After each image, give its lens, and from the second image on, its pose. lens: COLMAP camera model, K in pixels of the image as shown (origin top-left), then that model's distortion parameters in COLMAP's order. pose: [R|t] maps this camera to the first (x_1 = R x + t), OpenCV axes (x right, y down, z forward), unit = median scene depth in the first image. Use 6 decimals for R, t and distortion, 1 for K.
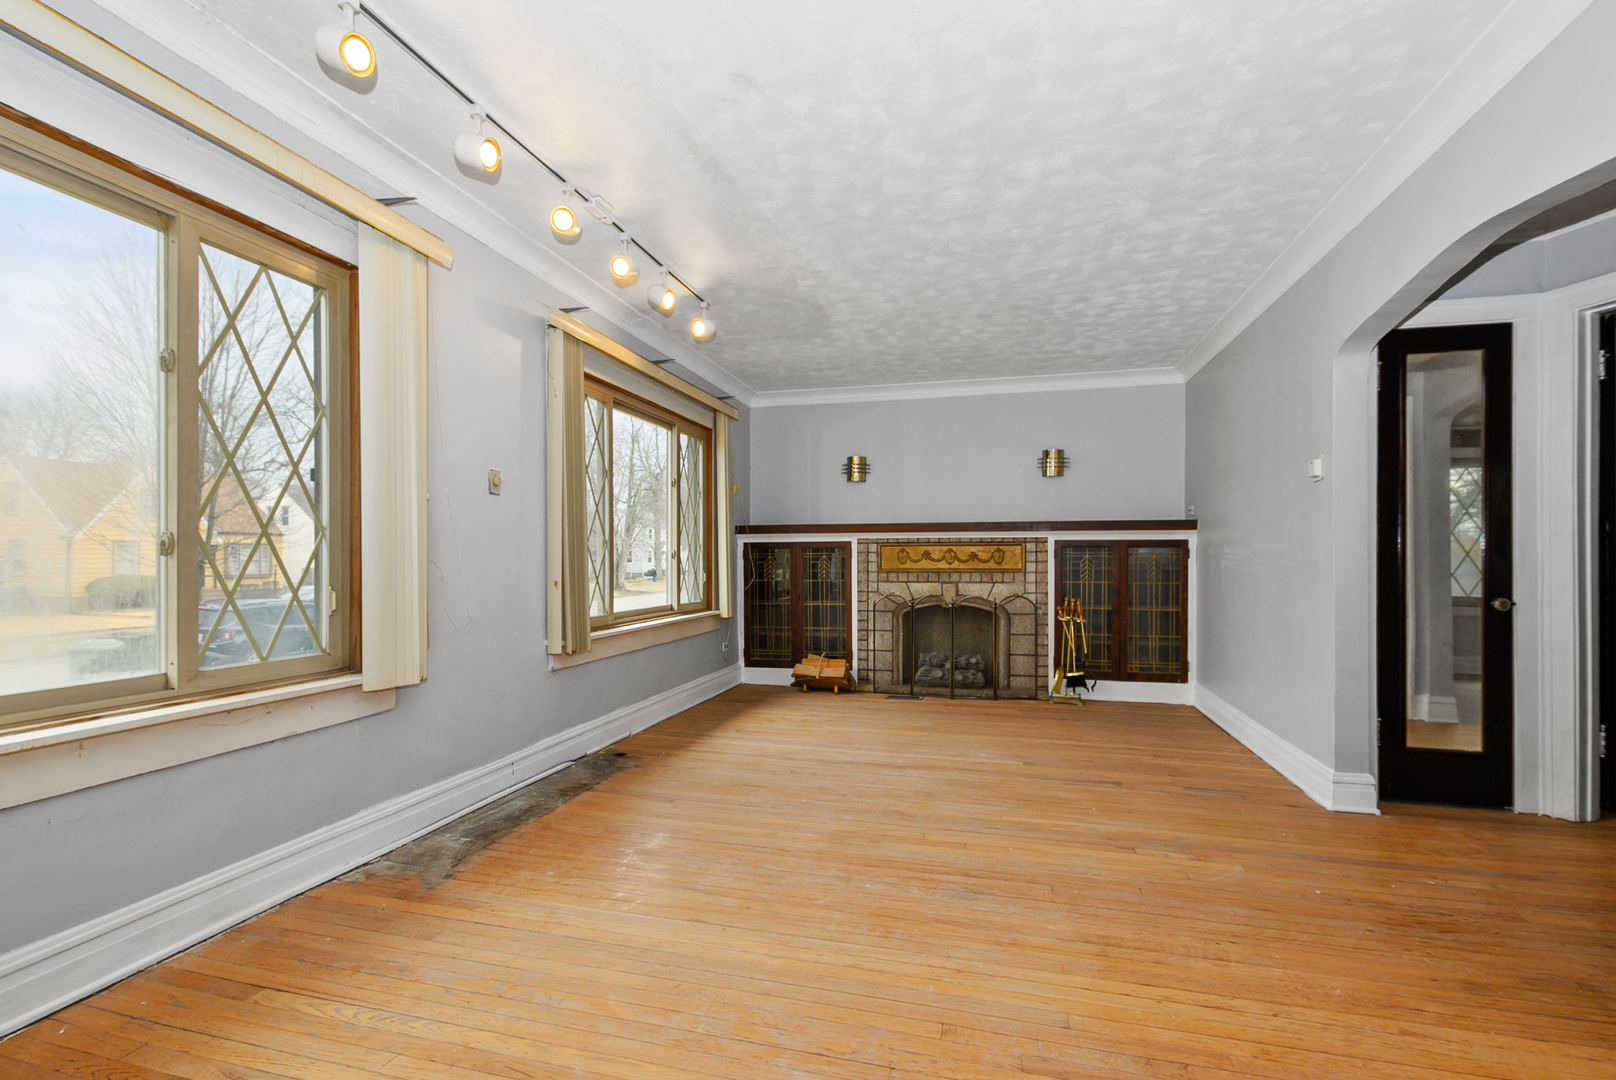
lens RADIAL K [[716.7, 0, 815.7], [0, 716.7, 556.8], [0, 0, 1]] dist [0.001446, 0.000074]
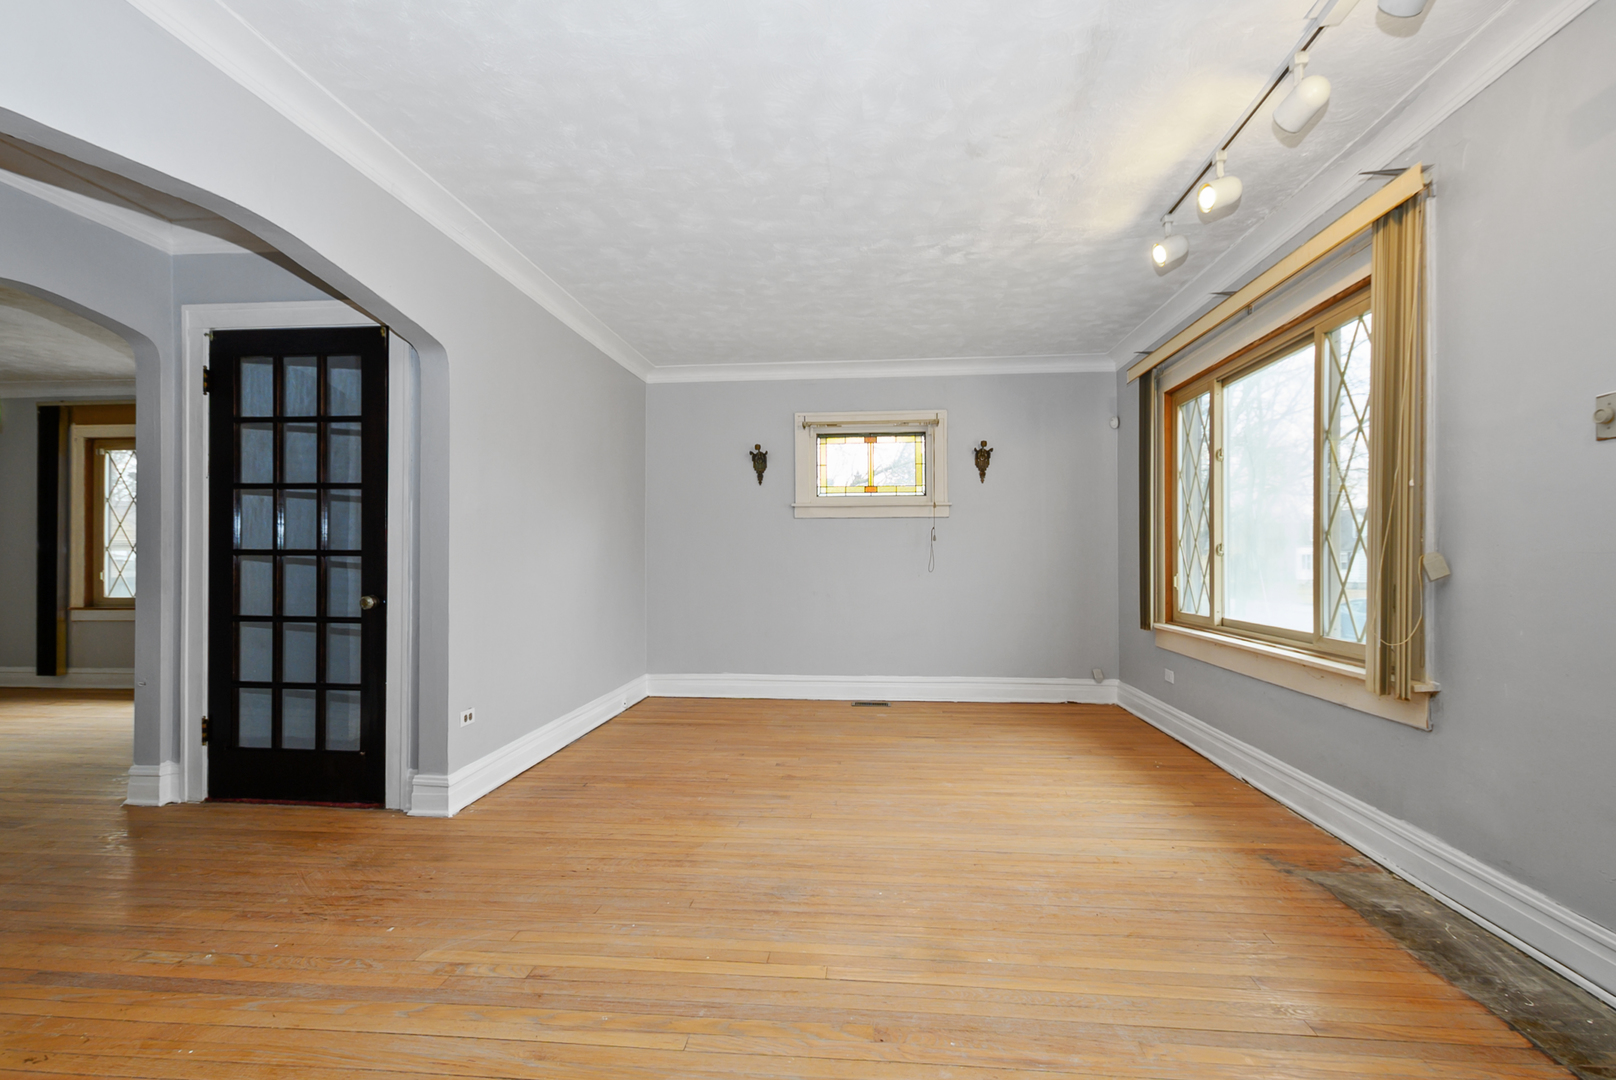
lens RADIAL K [[716.7, 0, 815.7], [0, 716.7, 556.8], [0, 0, 1]] dist [0.001446, 0.000074]
pose [[-0.987621, 0.000377, -0.156861, 0.306222], [0.001211, 0.999986, -0.005224, 0.006072], [0.156857, -0.005349, -0.987607, 1.914403]]
